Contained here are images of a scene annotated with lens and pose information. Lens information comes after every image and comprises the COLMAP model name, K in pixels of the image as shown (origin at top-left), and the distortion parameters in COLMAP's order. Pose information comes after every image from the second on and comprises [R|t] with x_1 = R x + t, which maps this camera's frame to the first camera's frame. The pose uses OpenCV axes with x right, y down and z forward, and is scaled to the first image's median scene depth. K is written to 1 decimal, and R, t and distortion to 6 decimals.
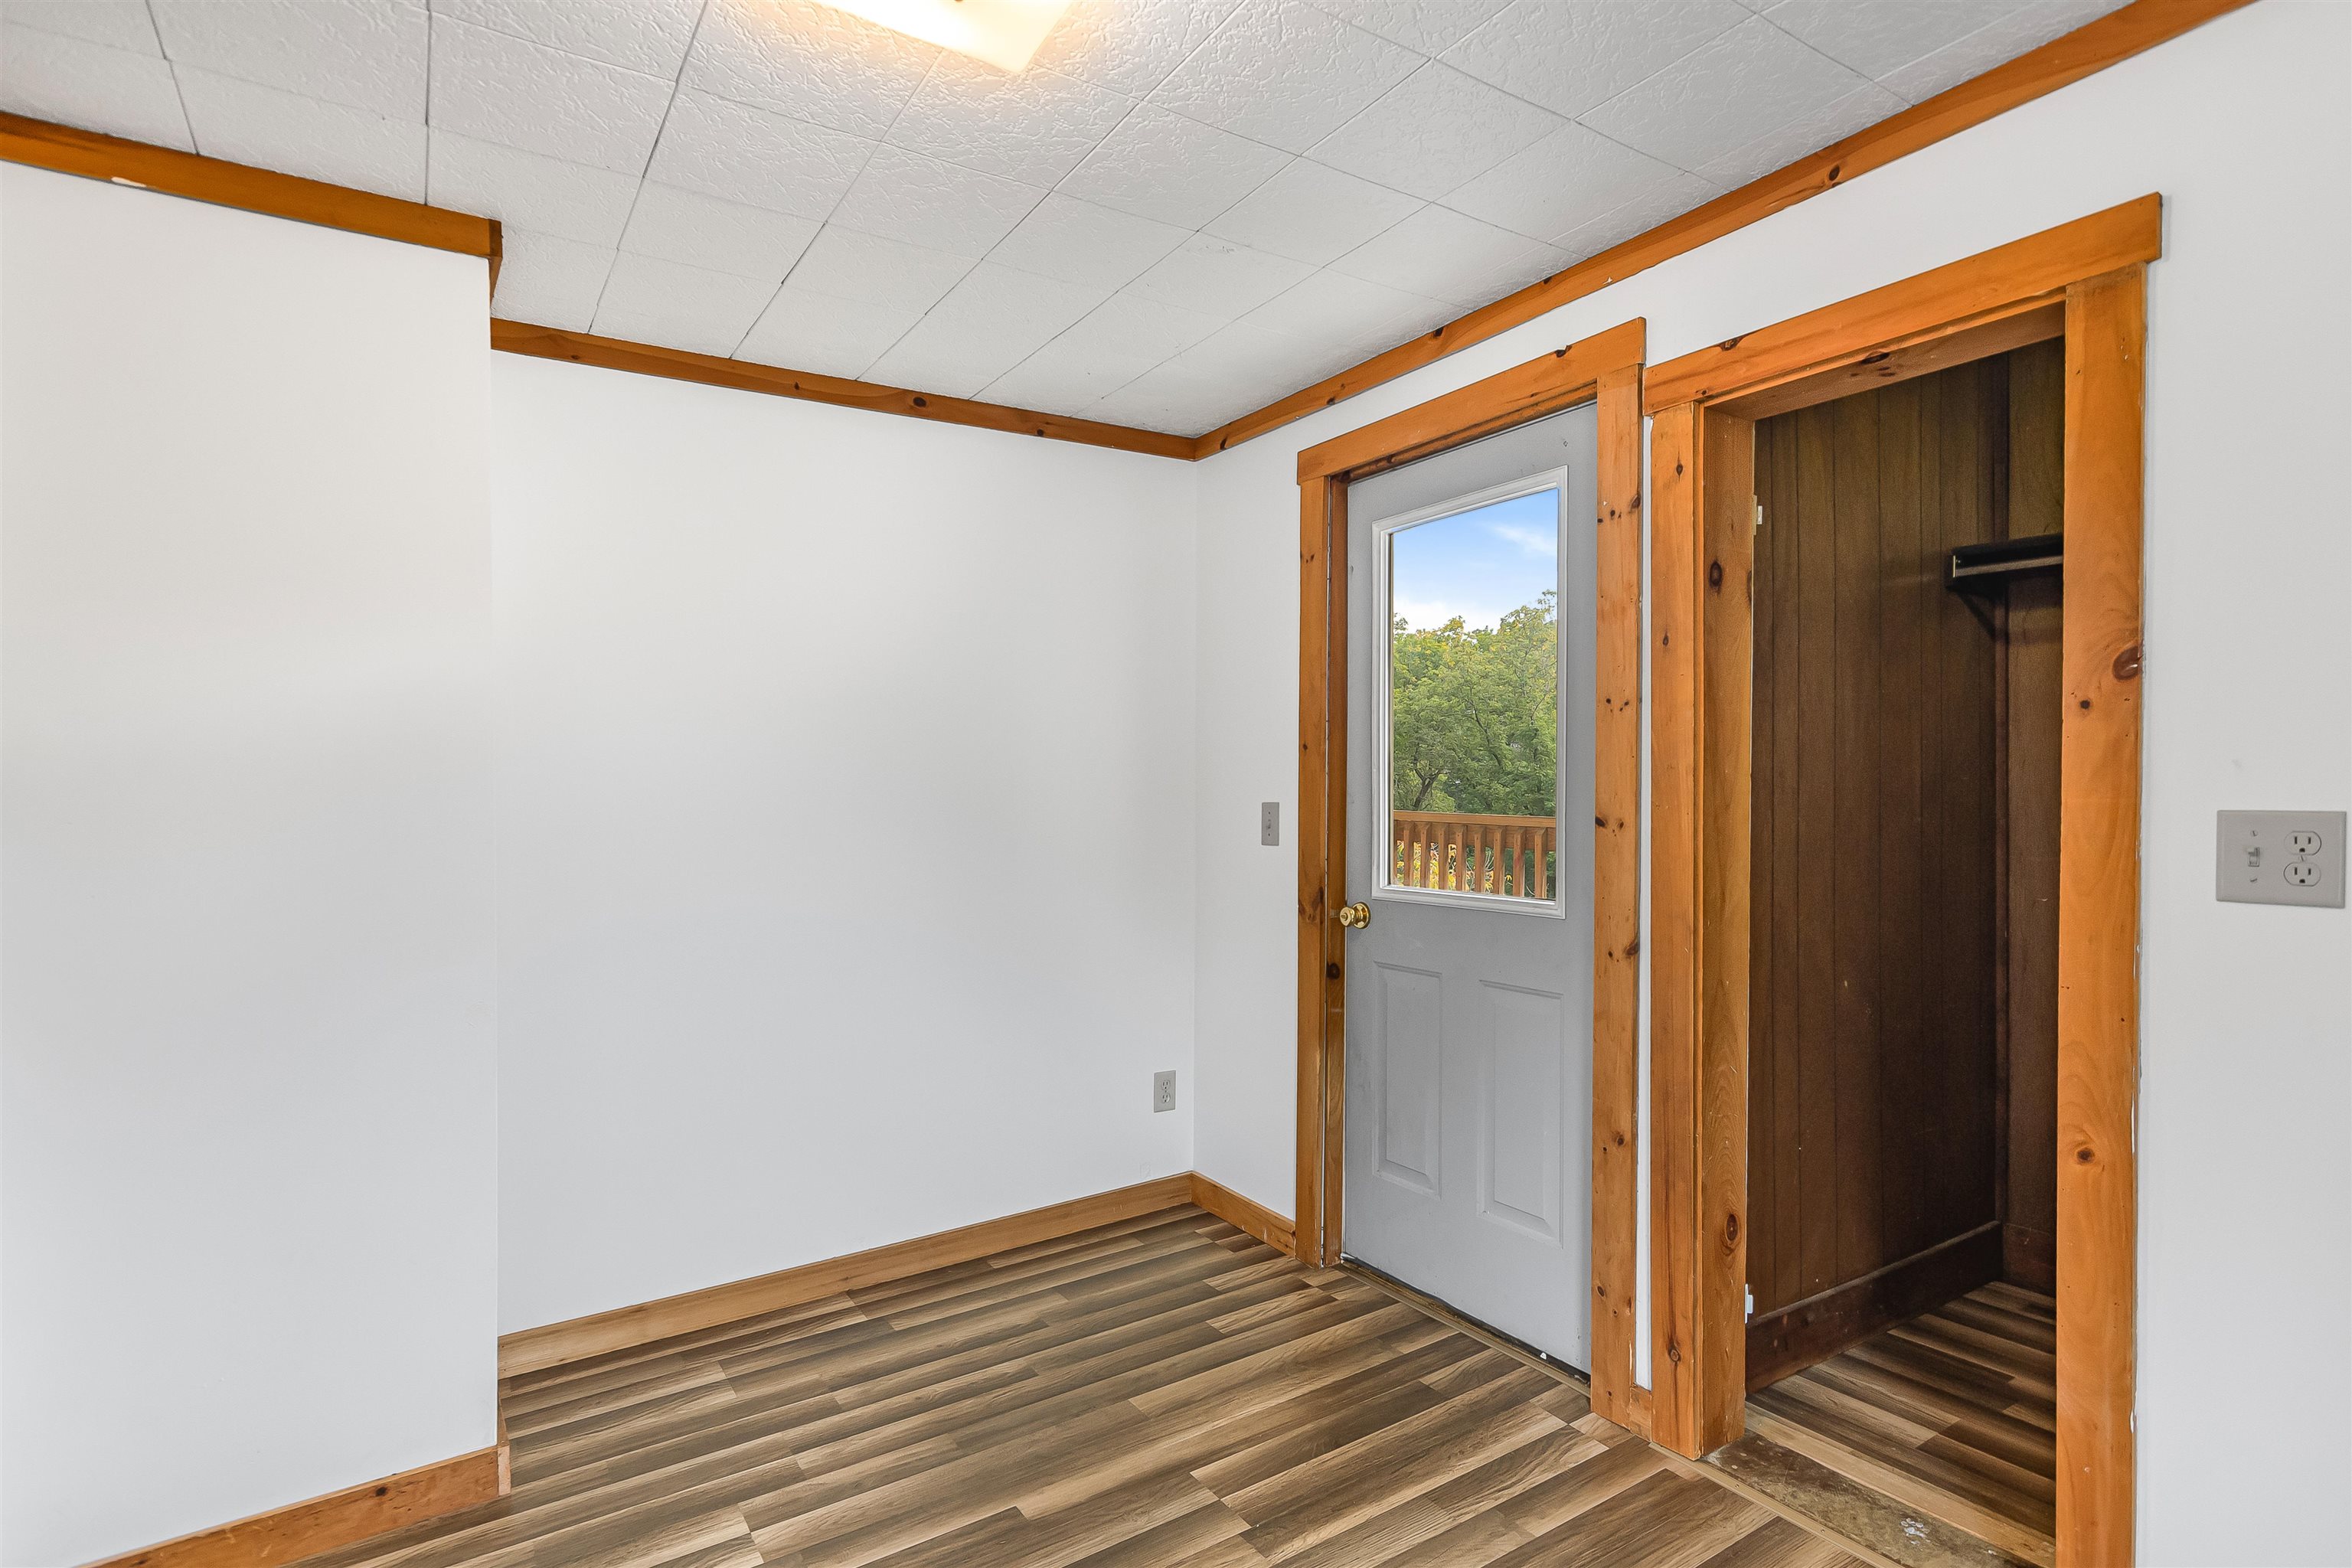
lens RADIAL K [[1164.4, 0, 1173.1], [0, 1164.4, 806.2], [0, 0, 1]] dist [-0.000689, 0.002156]
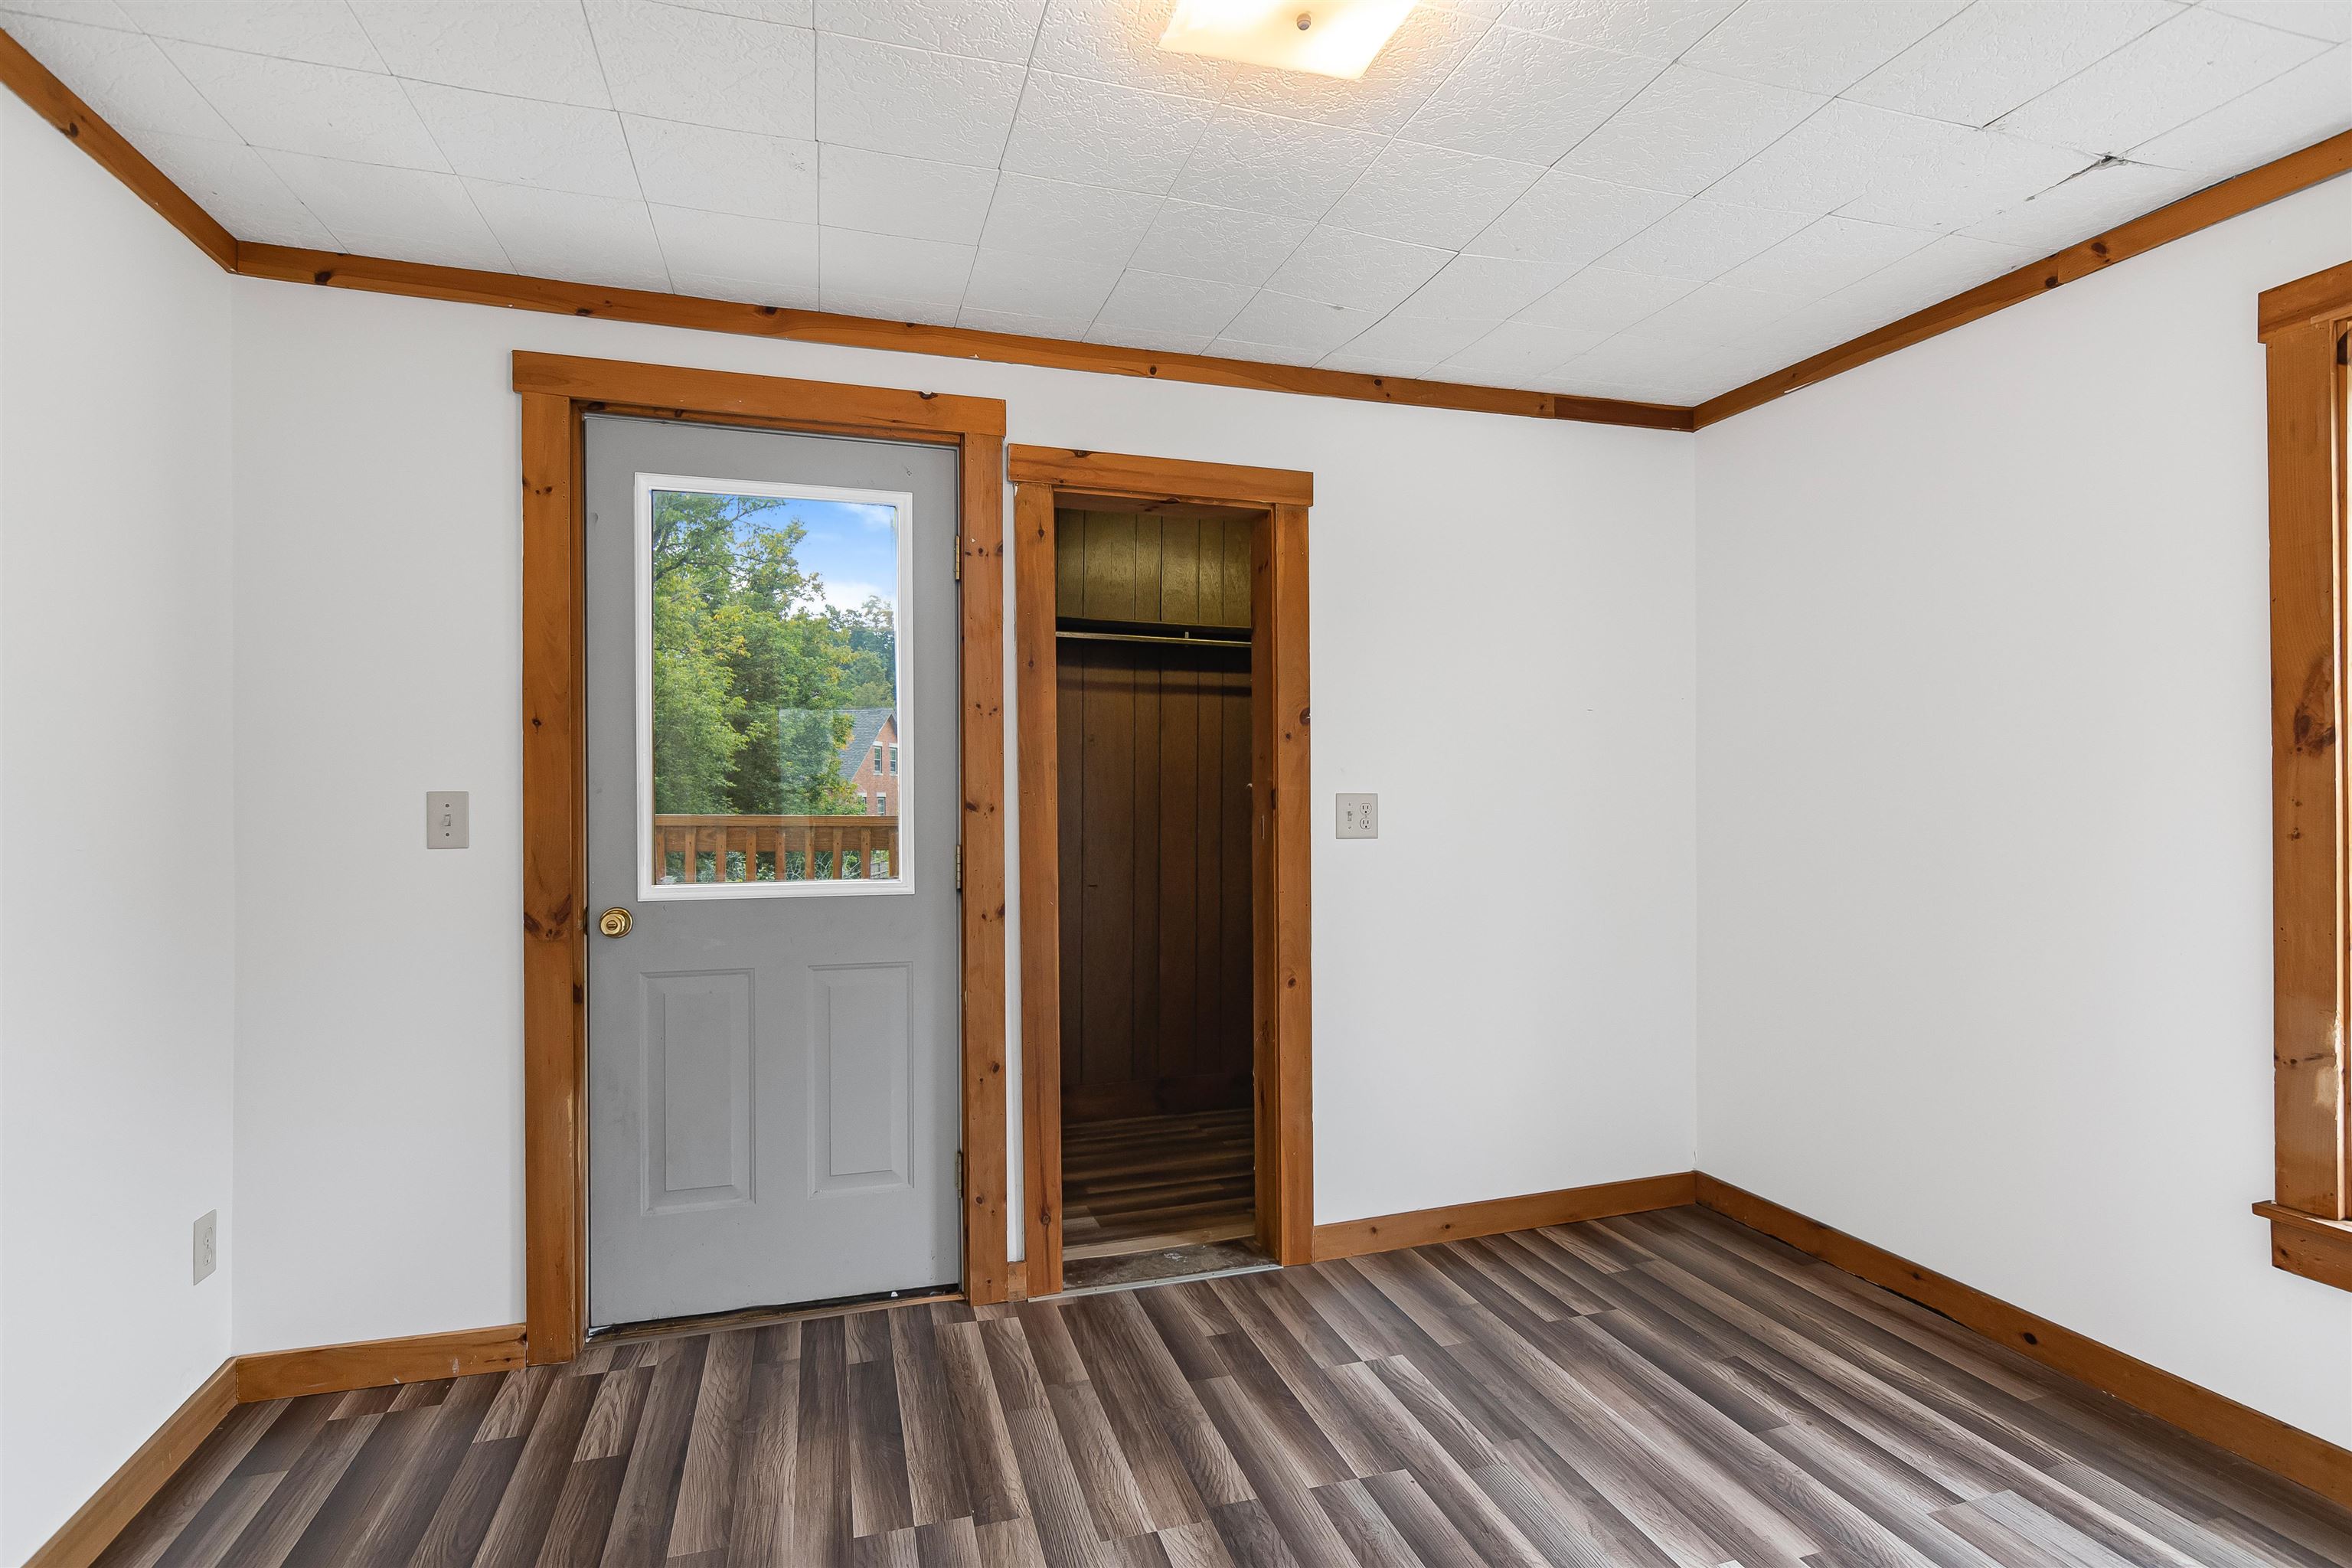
lens RADIAL K [[1164.4, 0, 1183.2], [0, 1164.4, 792.3], [0, 0, 1]] dist [-0.000689, 0.002156]
pose [[0.266873, 0.003968, 0.963724, -0.691981], [0.007618, 0.999952, -0.006227, 0.007385], [-0.963702, 0.009004, 0.266830, 0.454666]]
